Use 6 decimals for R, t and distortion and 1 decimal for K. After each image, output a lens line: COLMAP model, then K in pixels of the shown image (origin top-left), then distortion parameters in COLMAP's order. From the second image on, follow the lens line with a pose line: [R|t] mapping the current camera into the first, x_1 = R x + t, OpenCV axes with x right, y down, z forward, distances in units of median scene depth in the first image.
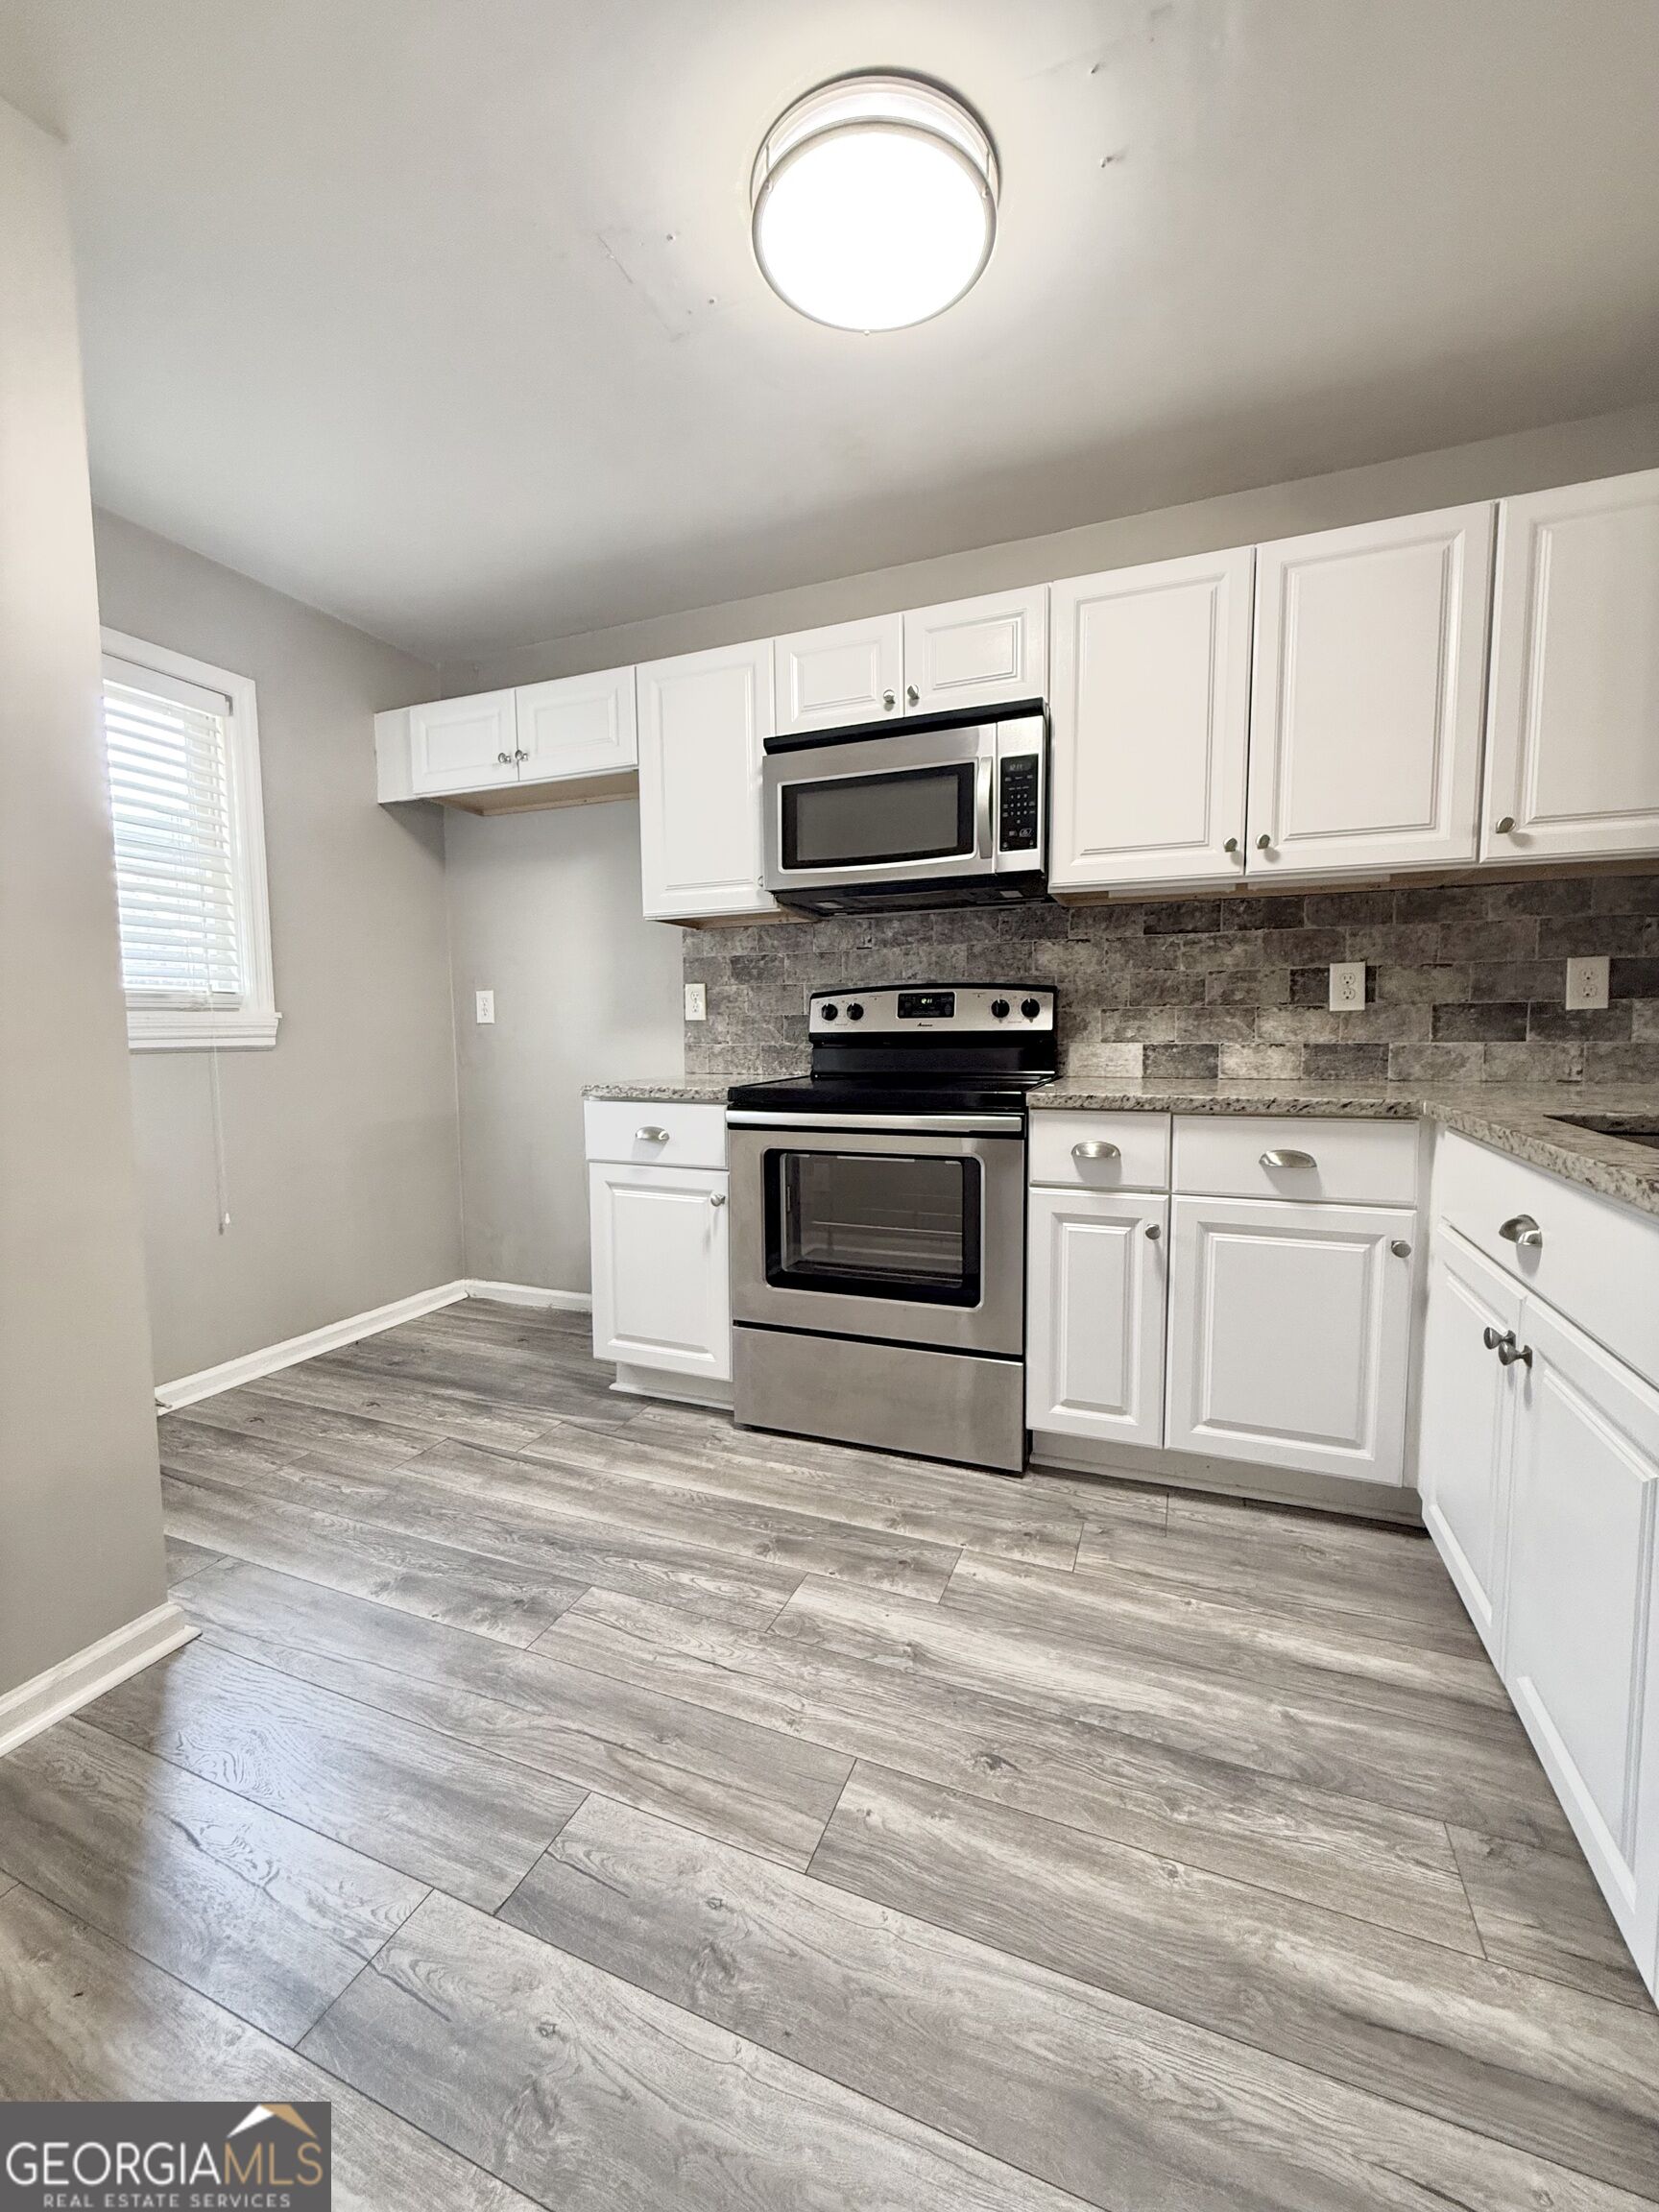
lens RADIAL K [[884.9, 0, 830.5], [0, 884.9, 1101.6], [0, 0, 1]] dist [0.000354, 0.000344]
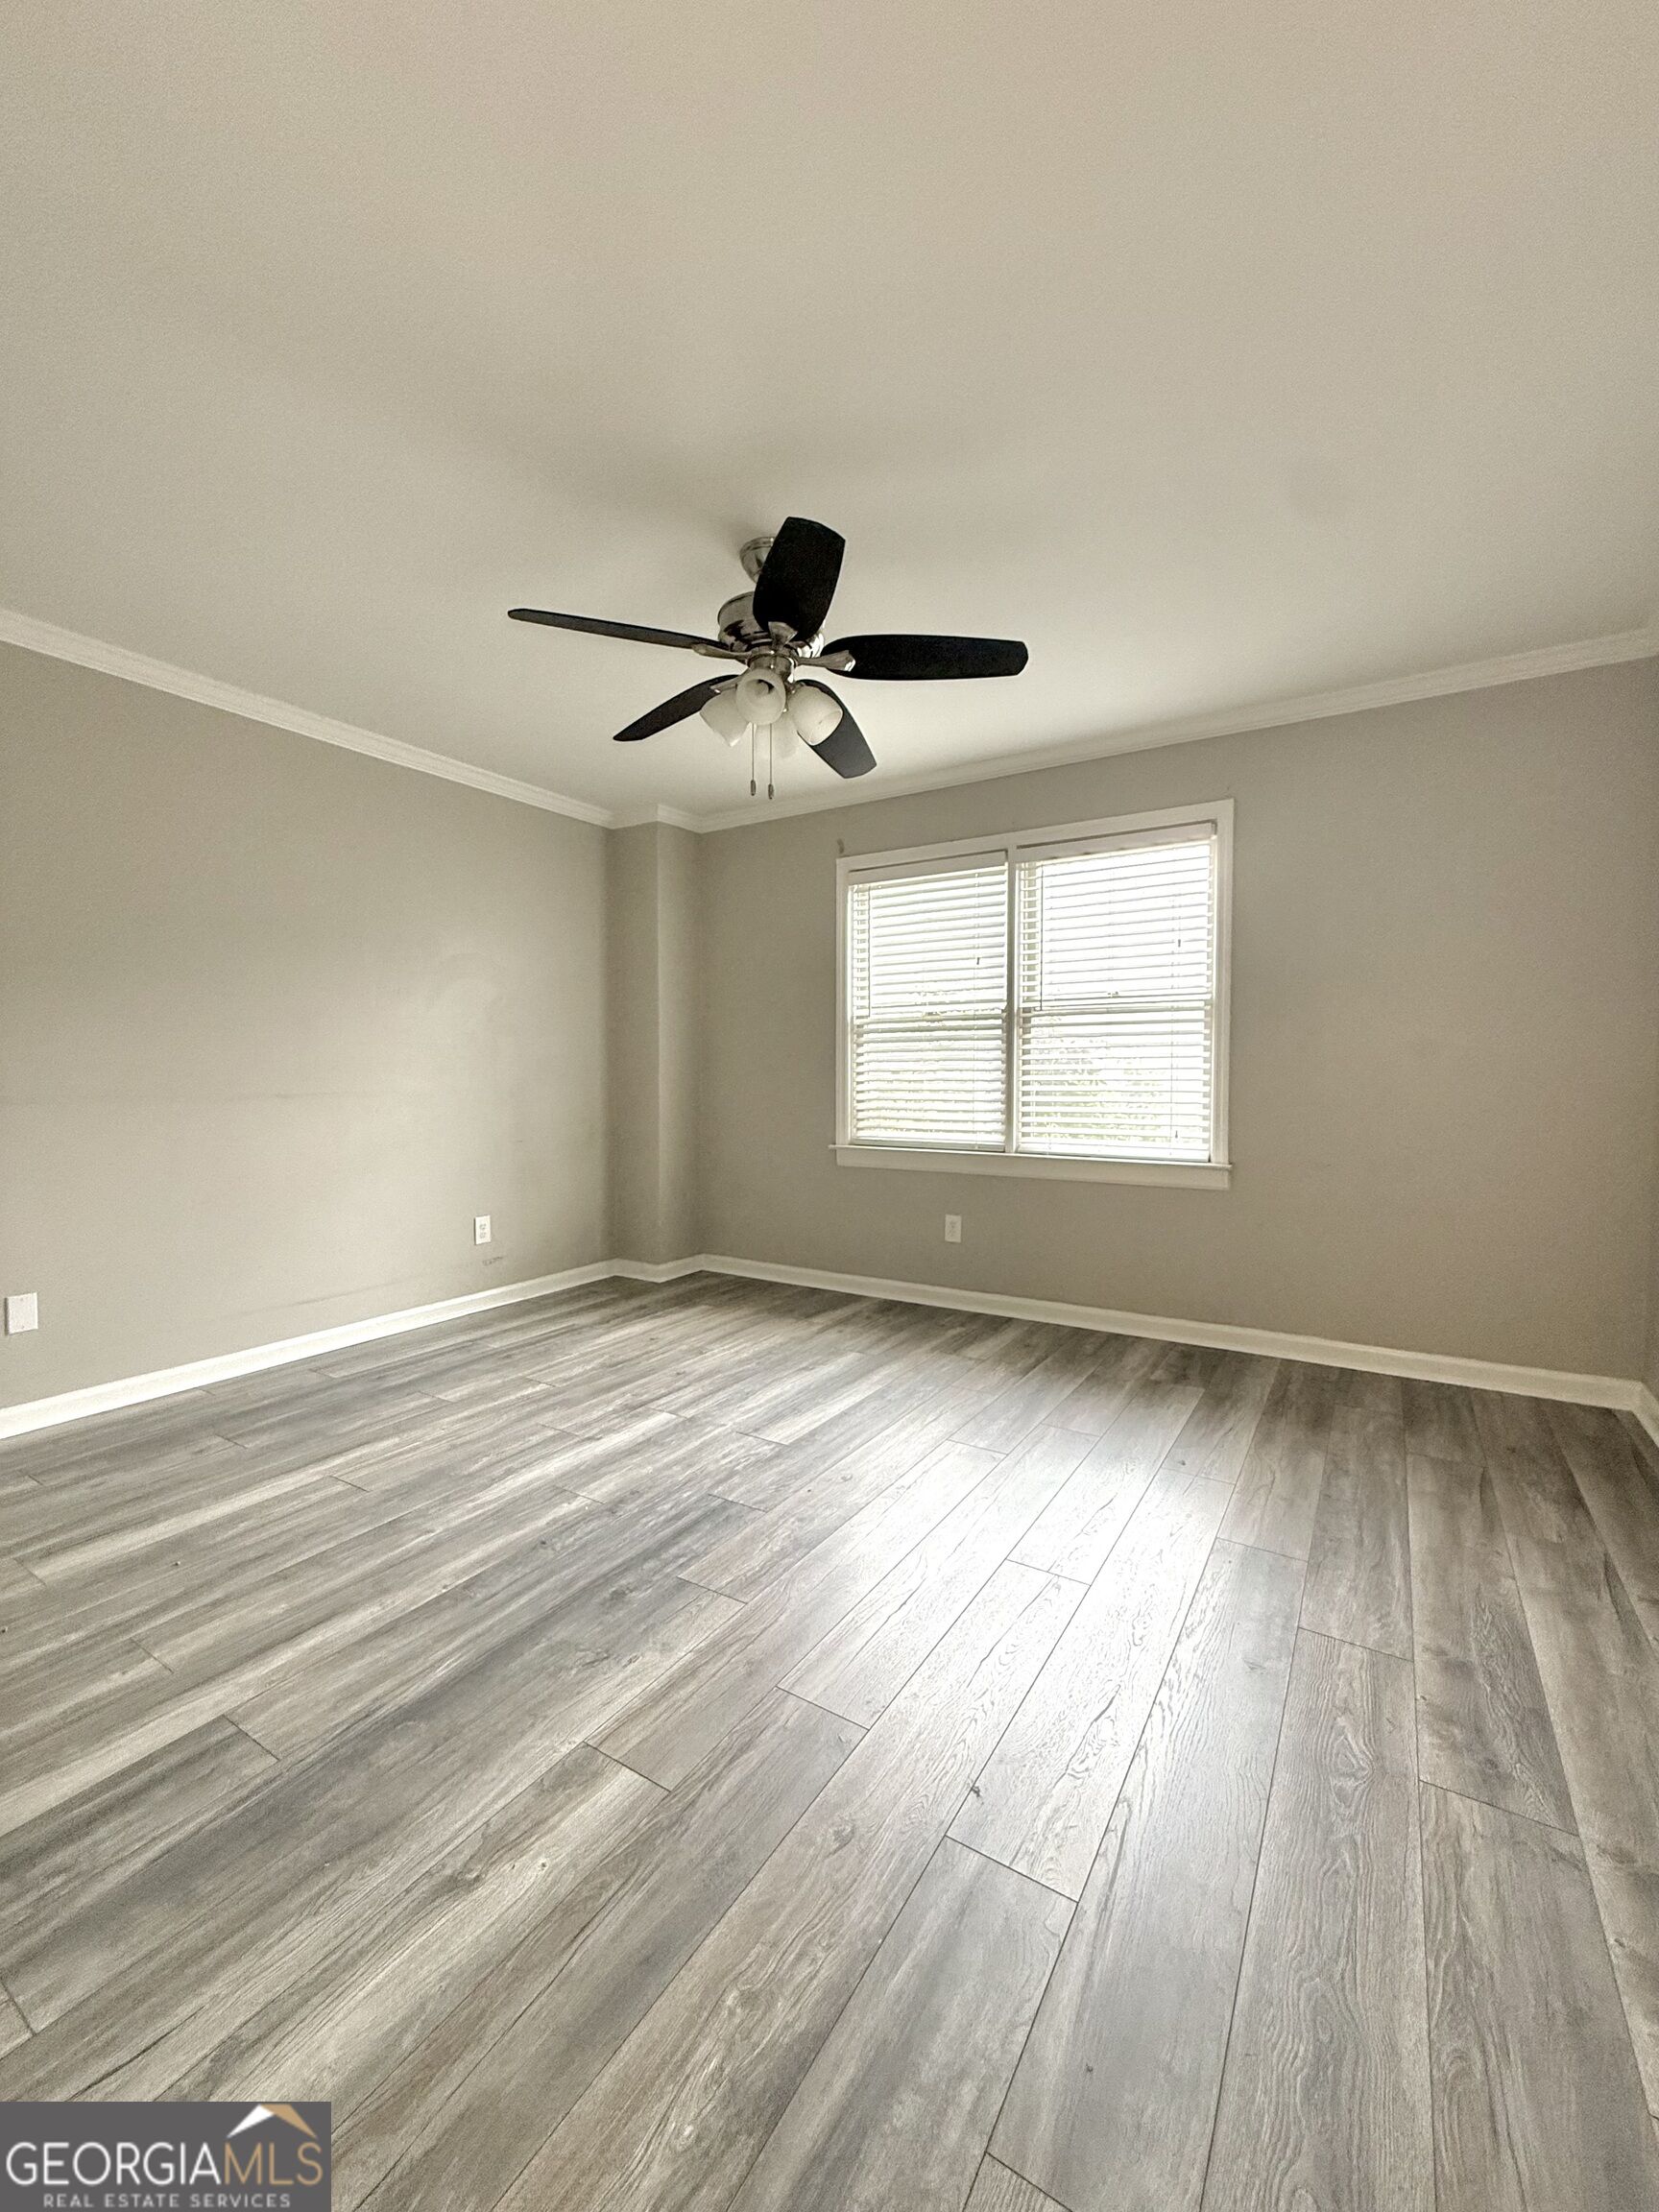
lens RADIAL K [[884.9, 0, 830.5], [0, 884.9, 1101.6], [0, 0, 1]] dist [0.000354, 0.000344]
pose [[-0.177462, 0.038130, -0.983389, 0.726766], [-0.082717, 0.995135, 0.053512, -0.066104], [0.980645, 0.090840, -0.173444, 0.712150]]
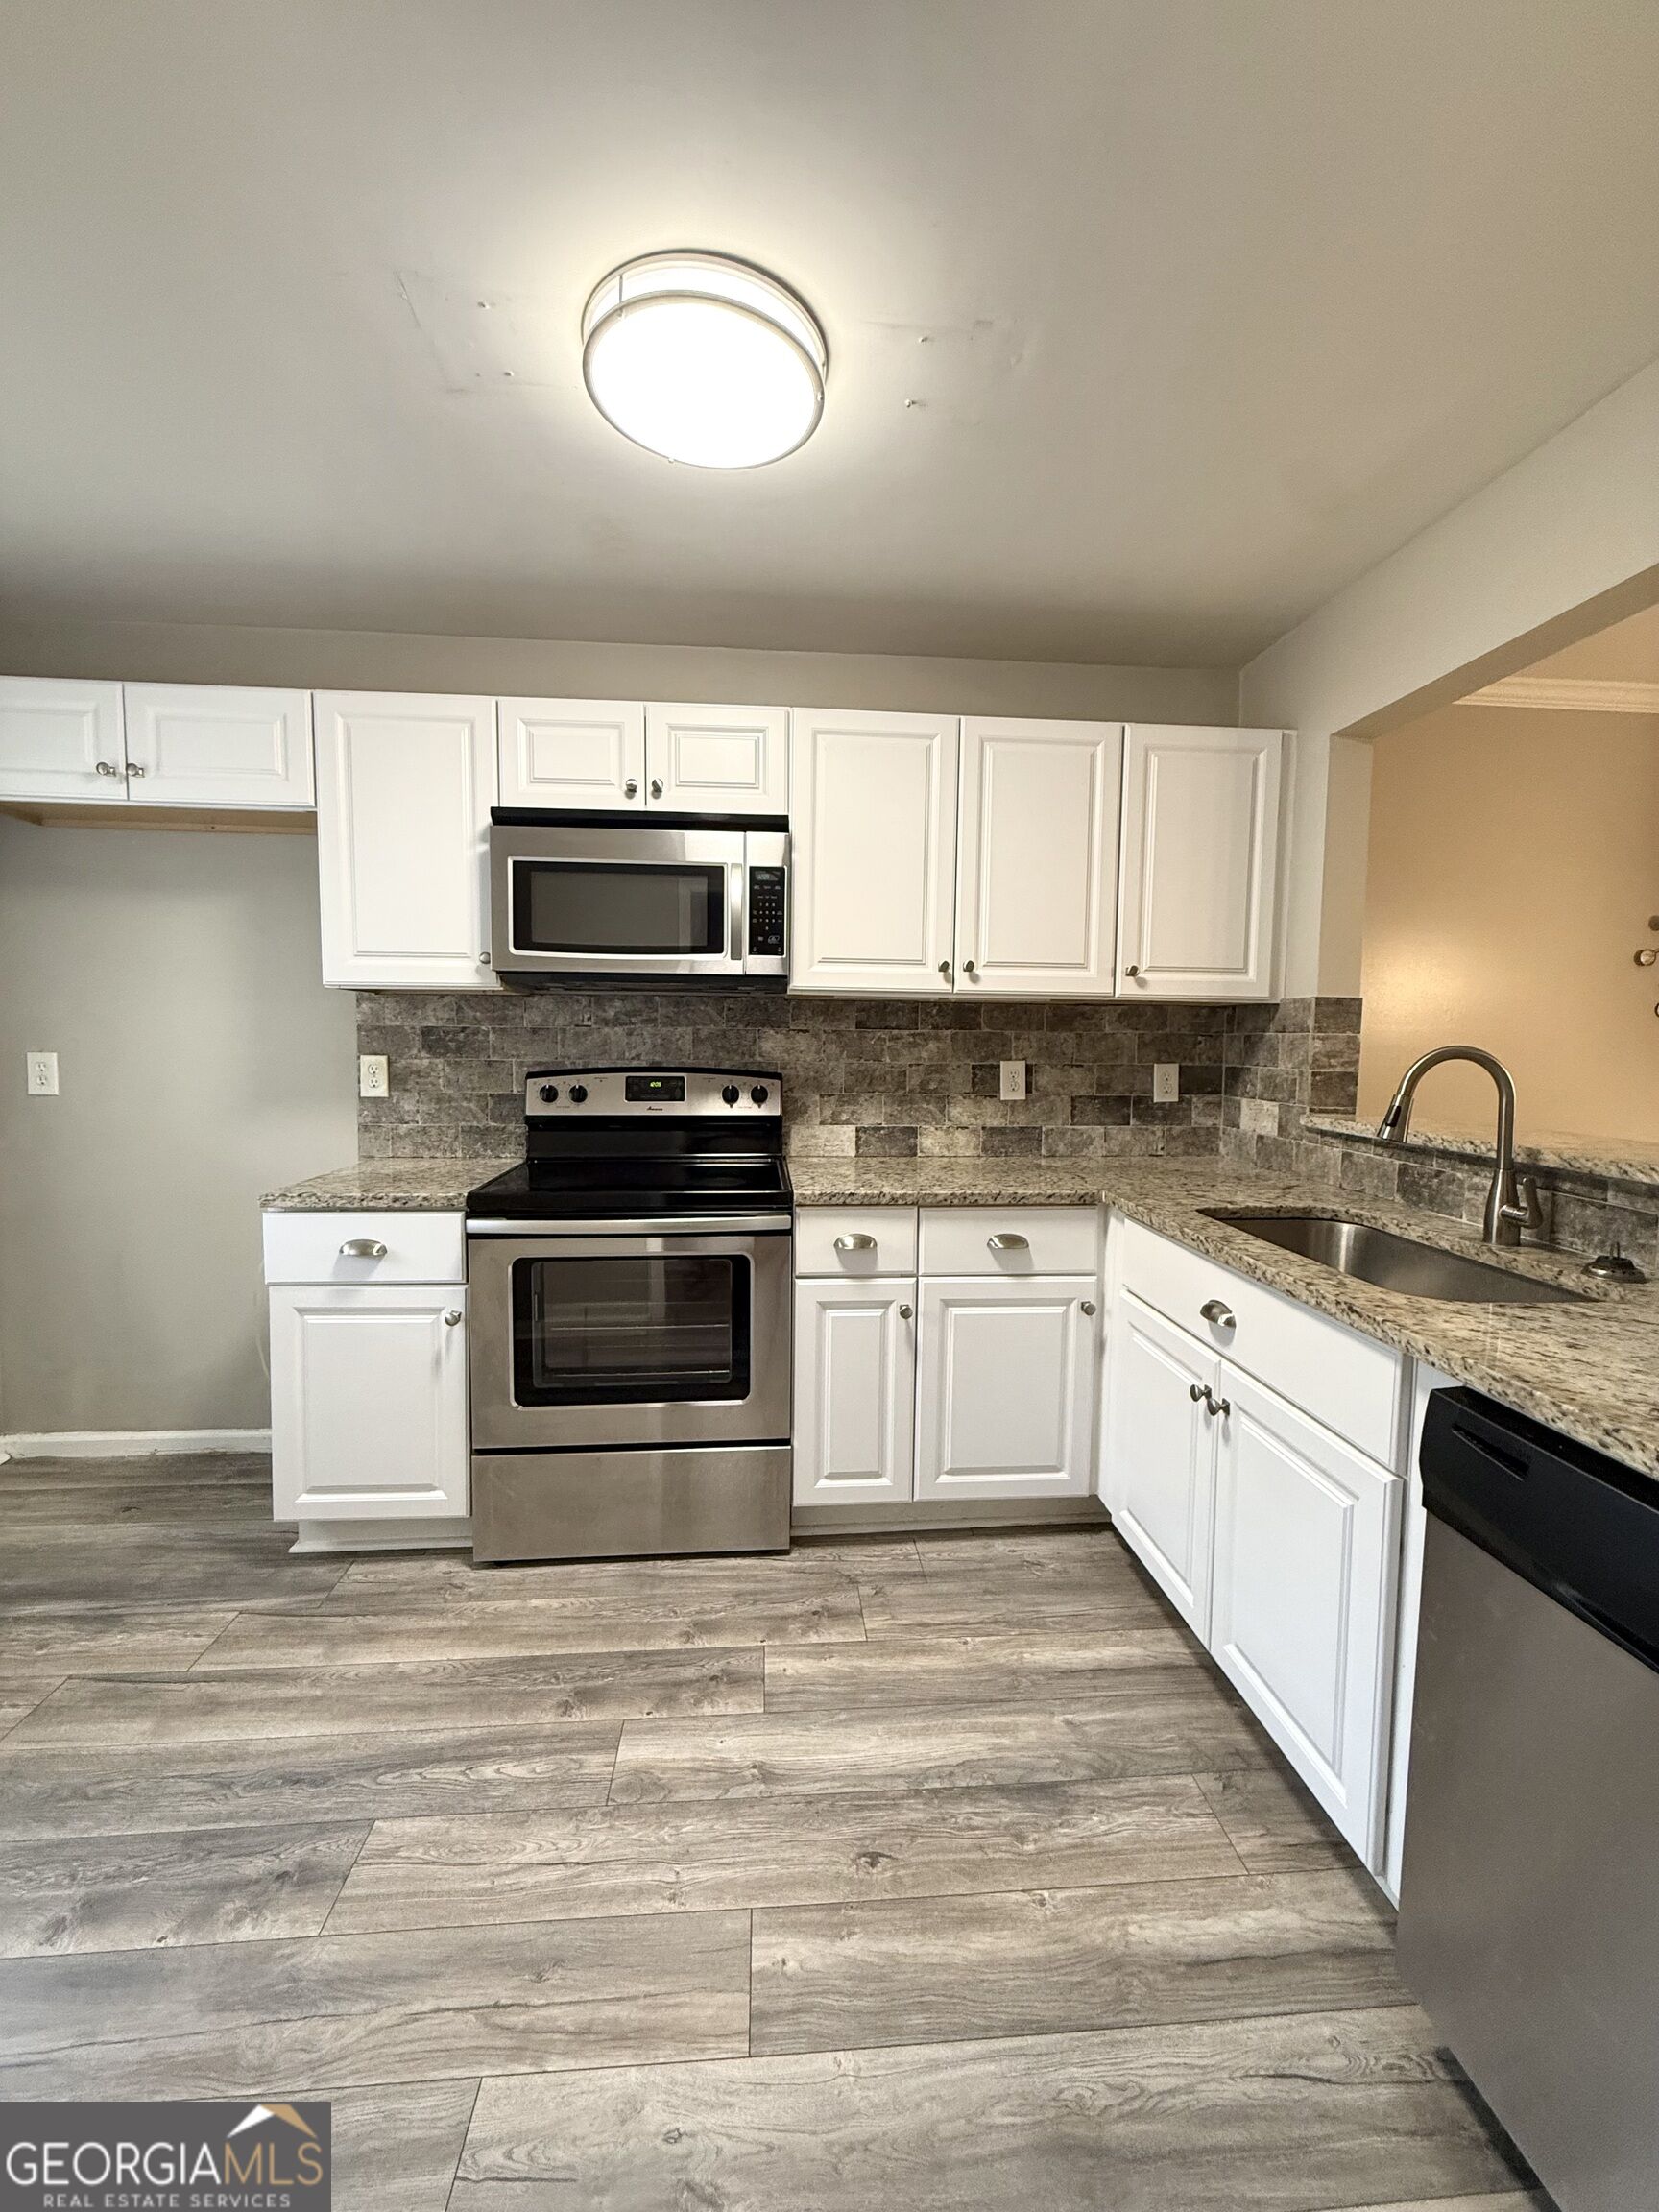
lens RADIAL K [[884.9, 0, 830.5], [0, 884.9, 1101.6], [0, 0, 1]] dist [0.000354, 0.000344]
pose [[0.893993, -0.012294, 0.447913, -0.218783], [0.018791, 0.999773, -0.010064, -0.109142], [-0.447687, 0.017413, 0.894021, 0.028840]]
